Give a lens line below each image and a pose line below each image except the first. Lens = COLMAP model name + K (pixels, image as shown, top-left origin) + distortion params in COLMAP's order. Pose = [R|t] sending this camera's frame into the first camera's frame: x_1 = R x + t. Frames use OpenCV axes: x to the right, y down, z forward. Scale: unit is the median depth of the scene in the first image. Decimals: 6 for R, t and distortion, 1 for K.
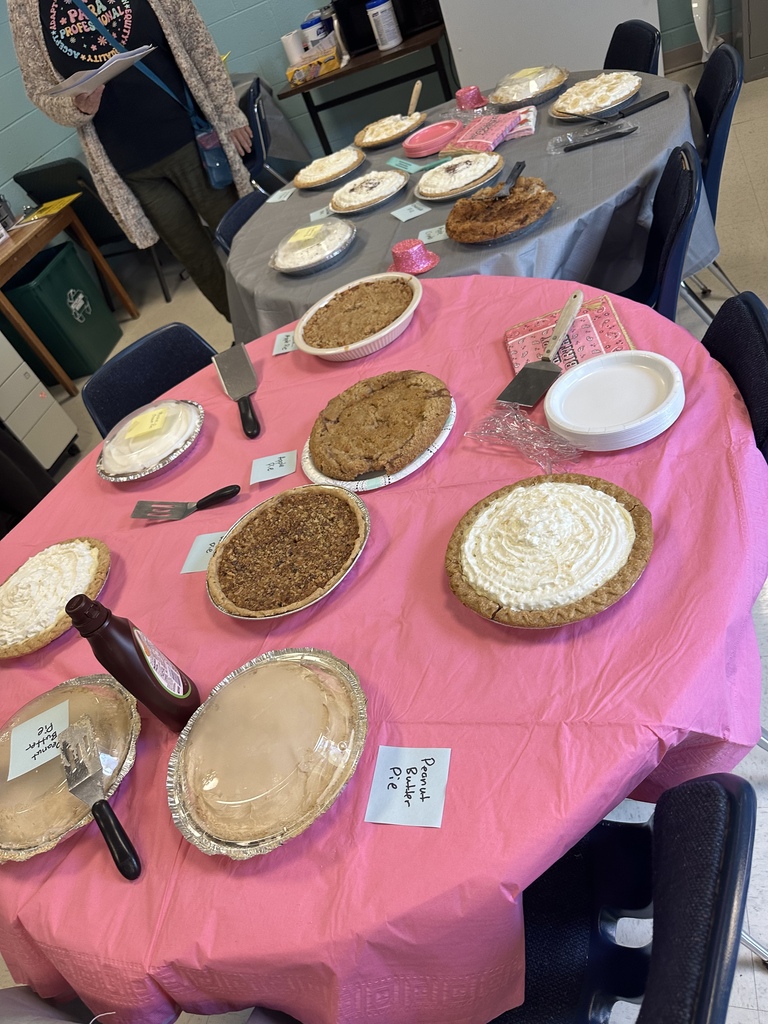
lens RADIAL K [[727.6, 0, 393.2], [0, 727.6, 502.8], [0, 0, 1]] dist [0.022516, -0.027743]
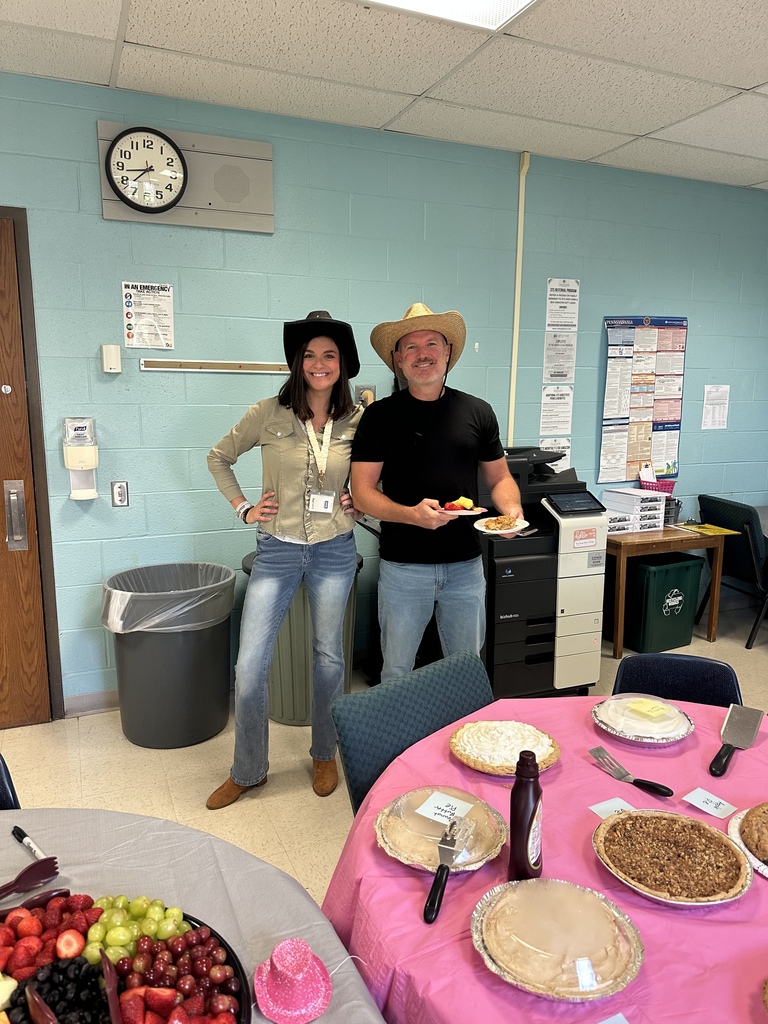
lens RADIAL K [[727.6, 0, 377.4], [0, 727.6, 521.4], [0, 0, 1]] dist [0.022516, -0.027743]
pose [[0.545548, 0.473843, -0.691267, 0.156331], [-0.692093, 0.719879, -0.052745, 0.061616], [0.472636, 0.507196, 0.720672, -0.355748]]
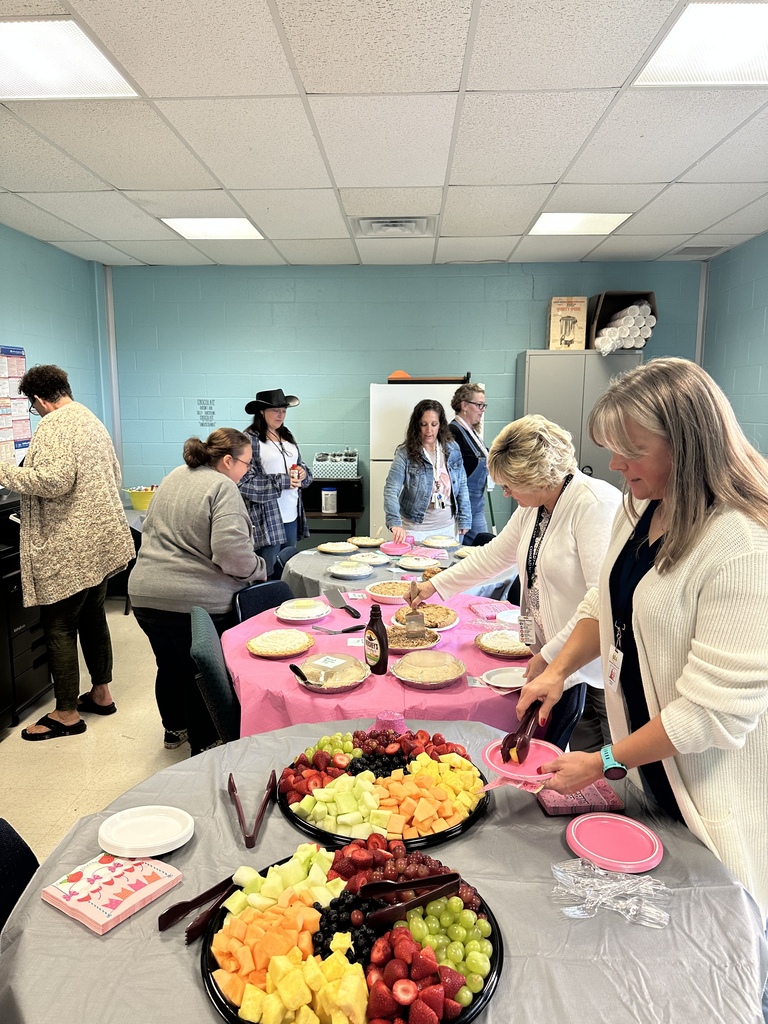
lens RADIAL K [[727.6, 0, 378.2], [0, 727.6, 530.4], [0, 0, 1]] dist [0.022516, -0.027743]
pose [[0.926579, 0.310105, 0.212805, -0.762986], [-0.139362, 0.808635, -0.571566, 1.074694], [-0.349327, 0.499944, 0.792481, -1.047748]]
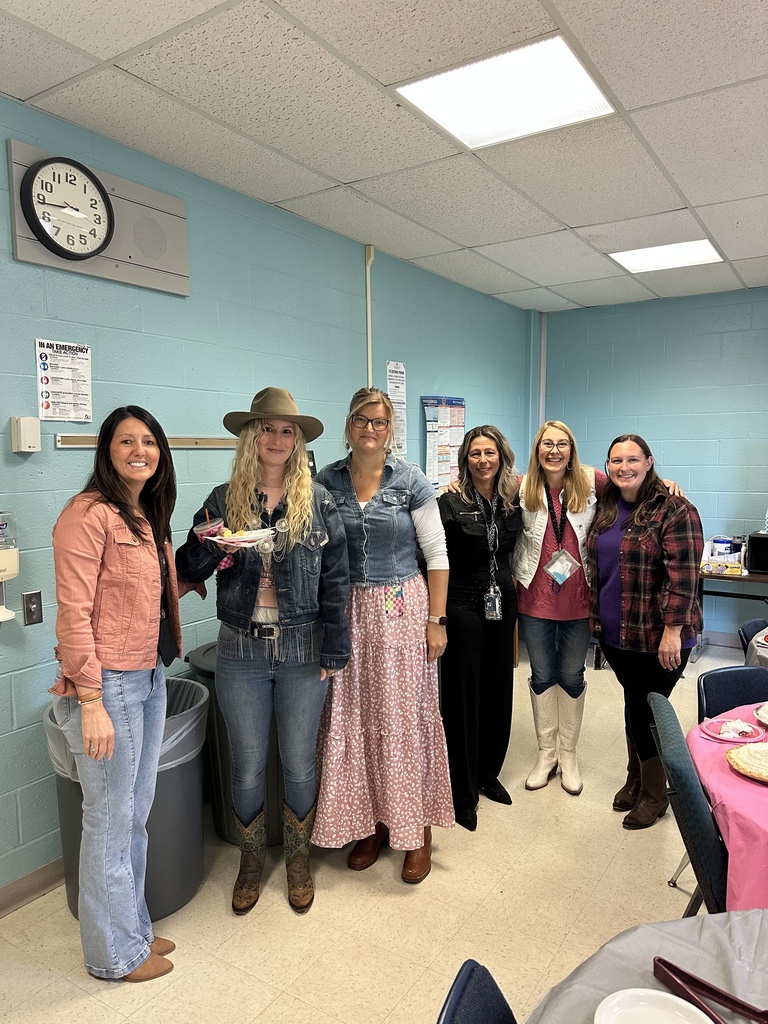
lens RADIAL K [[727.6, 0, 382.3], [0, 727.6, 524.6], [0, 0, 1]] dist [0.022516, -0.027743]
pose [[0.883271, 0.359591, -0.300877, -0.950048], [-0.464823, 0.755646, -0.461453, 0.896716], [0.061422, 0.547443, 0.834586, -0.748521]]
